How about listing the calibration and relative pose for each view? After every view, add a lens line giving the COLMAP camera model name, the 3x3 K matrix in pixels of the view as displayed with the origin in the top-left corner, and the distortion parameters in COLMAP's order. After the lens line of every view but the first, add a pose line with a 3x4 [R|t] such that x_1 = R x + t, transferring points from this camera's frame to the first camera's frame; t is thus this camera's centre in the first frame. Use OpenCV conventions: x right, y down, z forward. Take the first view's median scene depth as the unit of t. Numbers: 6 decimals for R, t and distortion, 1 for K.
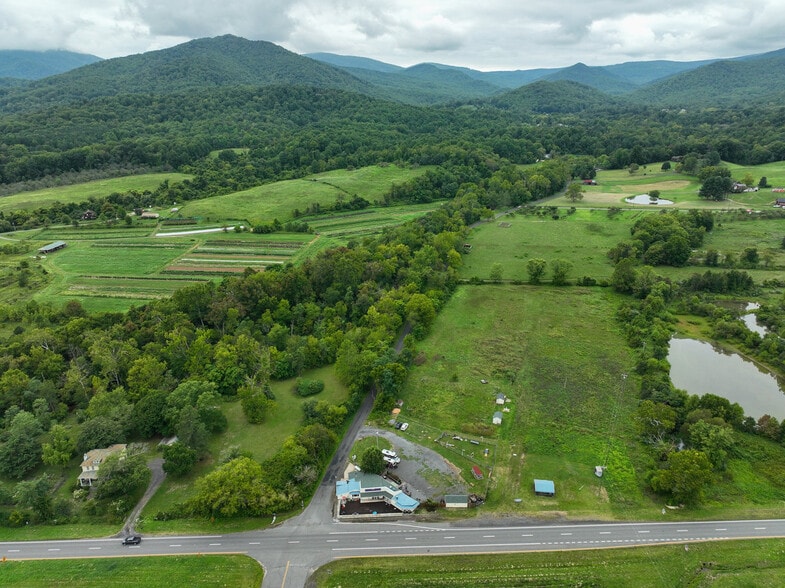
lens RADIAL K [[552.1, 0, 395.2], [0, 552.1, 294.8], [0, 0, 1]] dist [0.002716, 0.014778]
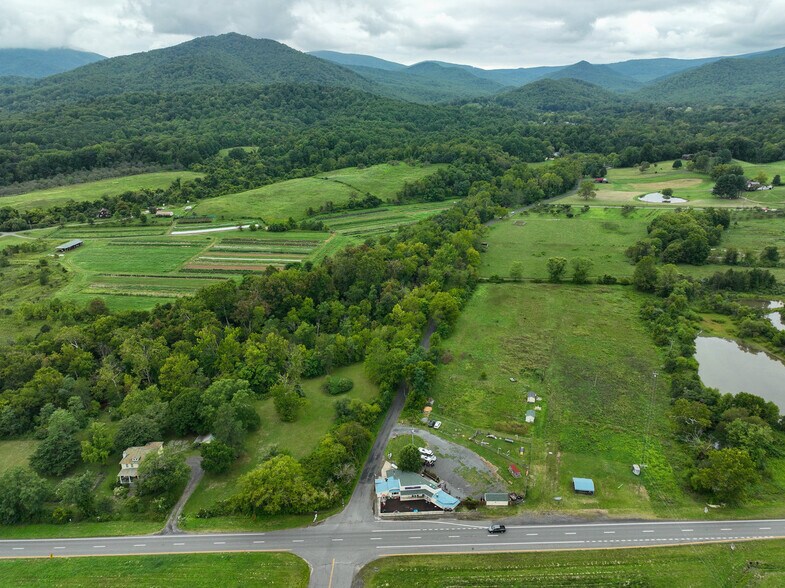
lens RADIAL K [[552.1, 0, 395.2], [0, 552.1, 294.8], [0, 0, 1]] dist [0.002716, 0.014778]
pose [[0.999995, 0.000294, -0.003238, -0.061678], [-0.000284, 0.999995, 0.002987, 0.000299], [0.003239, -0.002986, 0.999990, 0.000038]]
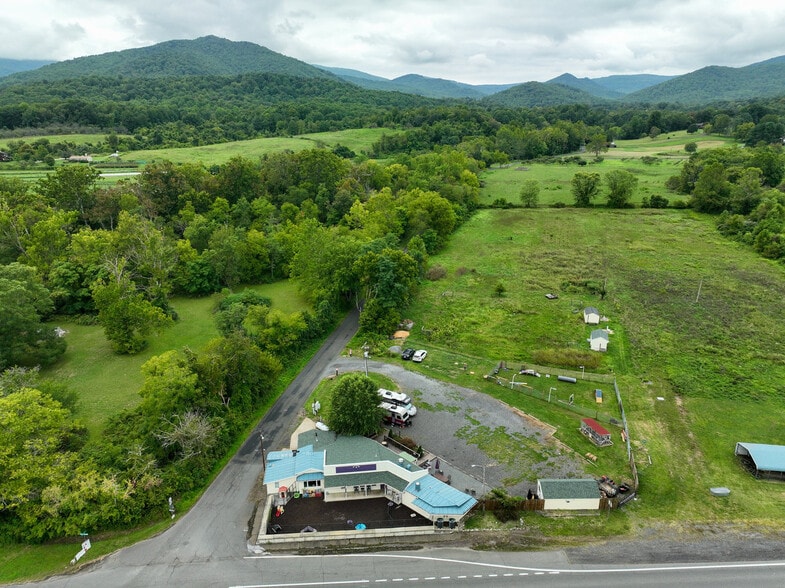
lens RADIAL K [[552.1, 0, 395.2], [0, 552.1, 294.8], [0, 0, 1]] dist [0.002716, 0.014778]
pose [[0.999741, -0.003820, 0.022455, -0.018381], [0.004449, 0.999597, -0.028032, 0.214383], [-0.022339, 0.028125, 0.999355, 0.536301]]
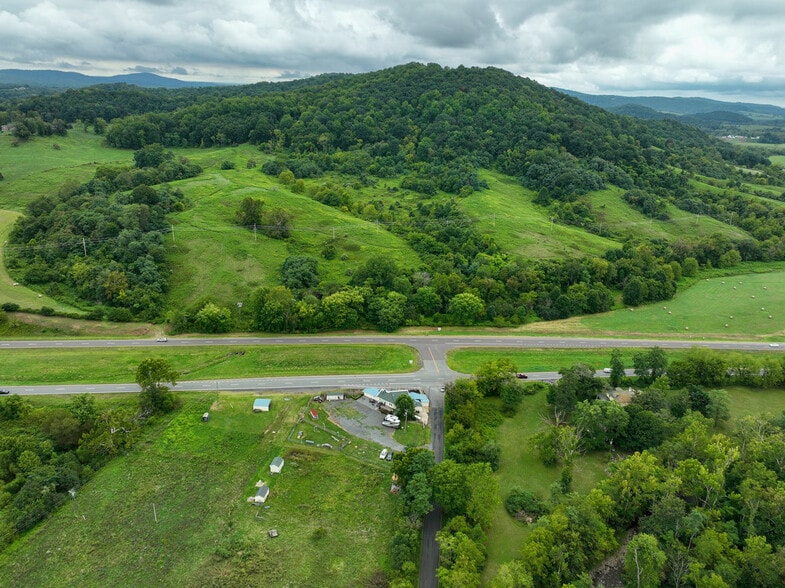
lens RADIAL K [[576.7, 0, 393.2], [0, 576.7, 293.7], [0, 0, 1]] dist [0.001189, 0.012138]
pose [[-0.990579, 0.008551, -0.136674, 0.140847], [-0.080884, 0.768822, 0.634327, -0.621869], [0.110502, 0.639406, -0.760887, 1.692042]]
